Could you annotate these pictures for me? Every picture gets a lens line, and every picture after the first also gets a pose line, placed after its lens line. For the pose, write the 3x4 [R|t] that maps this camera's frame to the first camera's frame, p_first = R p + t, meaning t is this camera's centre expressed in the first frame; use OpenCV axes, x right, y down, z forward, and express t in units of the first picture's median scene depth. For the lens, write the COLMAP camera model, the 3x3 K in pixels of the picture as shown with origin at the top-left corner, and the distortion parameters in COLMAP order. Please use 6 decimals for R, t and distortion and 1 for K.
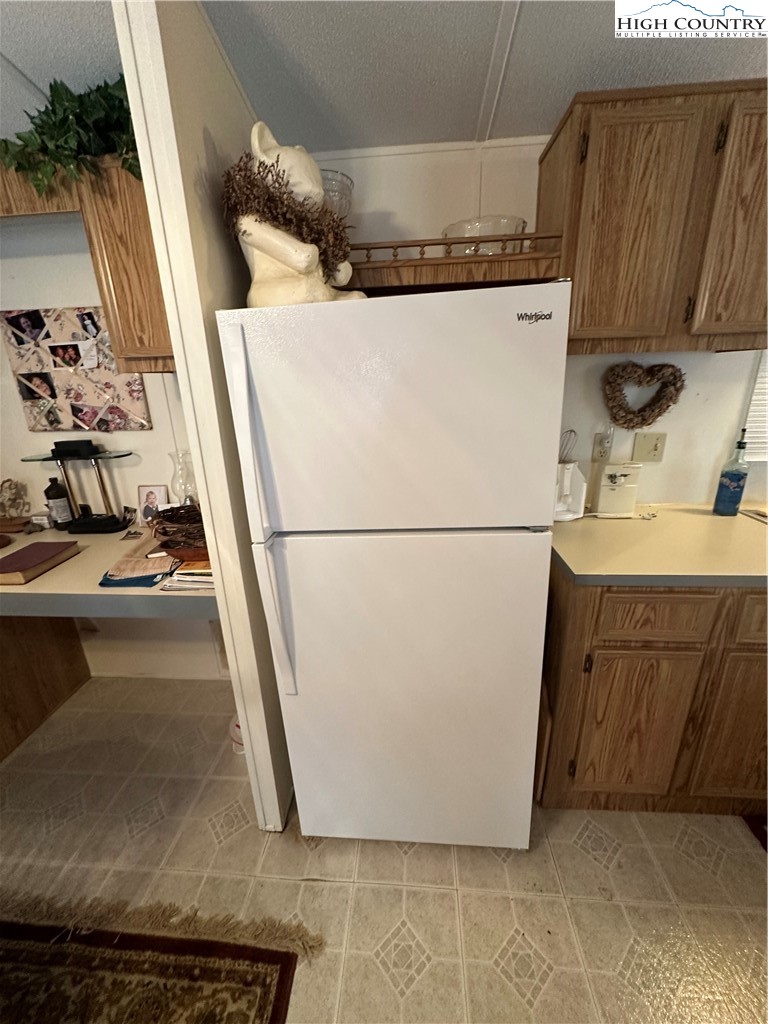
lens RADIAL K [[408.2, 0, 382.1], [0, 408.2, 510.1], [0, 0, 1]] dist [-0.001395, 0.000420]
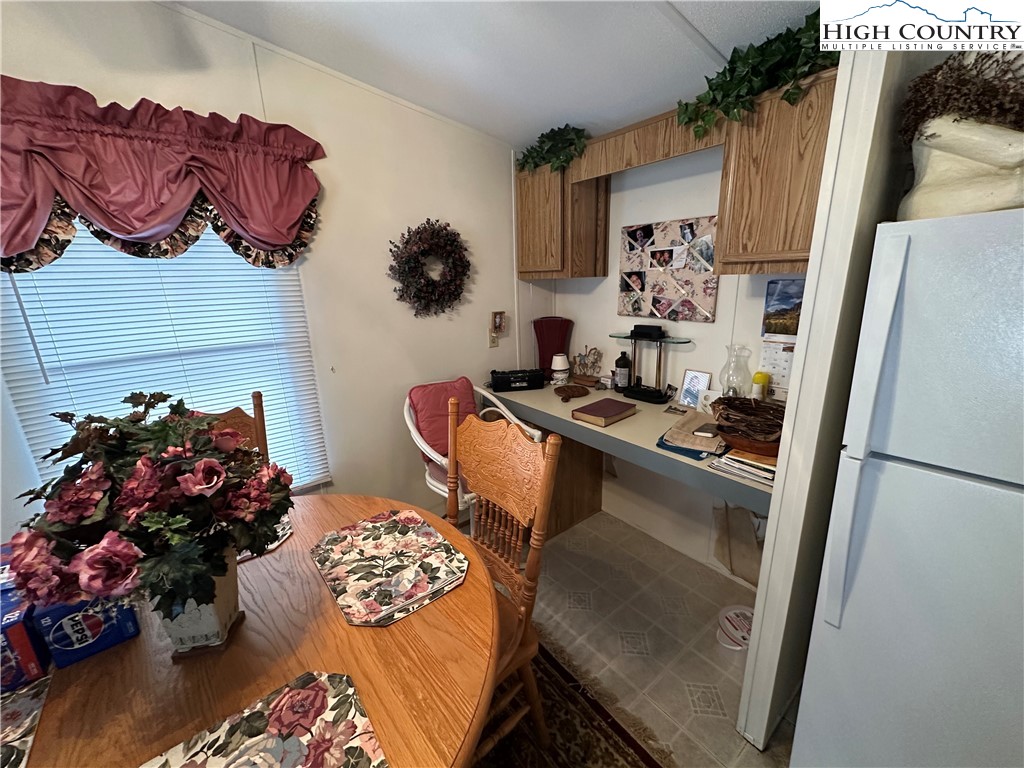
lens RADIAL K [[408.2, 0, 512.0], [0, 408.2, 384.0], [0, 0, 1]] dist [-0.001395, 0.000420]
pose [[0.674749, 0.202709, -0.709664, -0.117664], [-0.223362, 0.972537, 0.065424, 0.016400], [0.703436, 0.114367, 0.701497, -0.154879]]
